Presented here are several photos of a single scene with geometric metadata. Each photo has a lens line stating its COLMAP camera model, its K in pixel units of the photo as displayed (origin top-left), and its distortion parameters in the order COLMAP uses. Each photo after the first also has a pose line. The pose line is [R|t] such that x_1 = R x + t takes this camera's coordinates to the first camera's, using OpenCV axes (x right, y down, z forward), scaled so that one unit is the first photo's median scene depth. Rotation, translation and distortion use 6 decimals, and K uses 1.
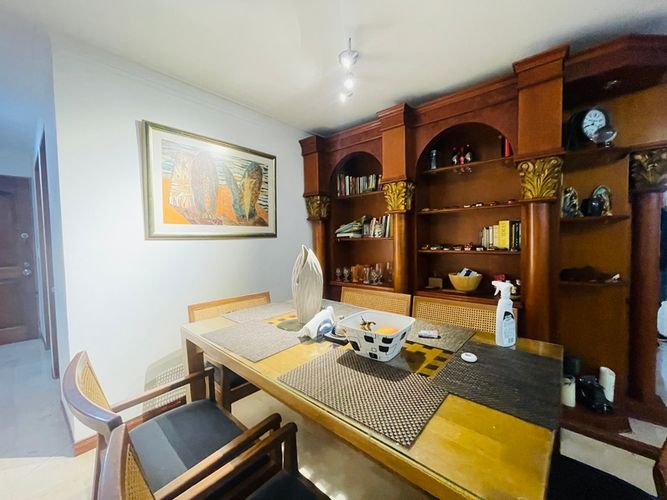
lens RADIAL K [[269.0, 0, 332.0], [0, 269.0, 247.6], [0, 0, 1]] dist [-0.000585, 0.000357]
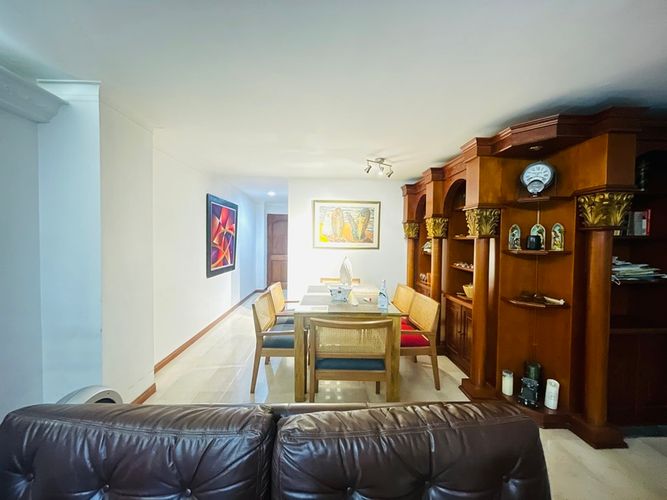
lens RADIAL K [[269.0, 0, 332.0], [0, 269.0, 247.6], [0, 0, 1]] dist [-0.000585, 0.000357]
pose [[0.673140, 0.052281, -0.737664, 0.917862], [-0.057730, 0.998169, 0.018064, -0.070189], [0.737258, 0.030426, 0.674926, -0.380333]]
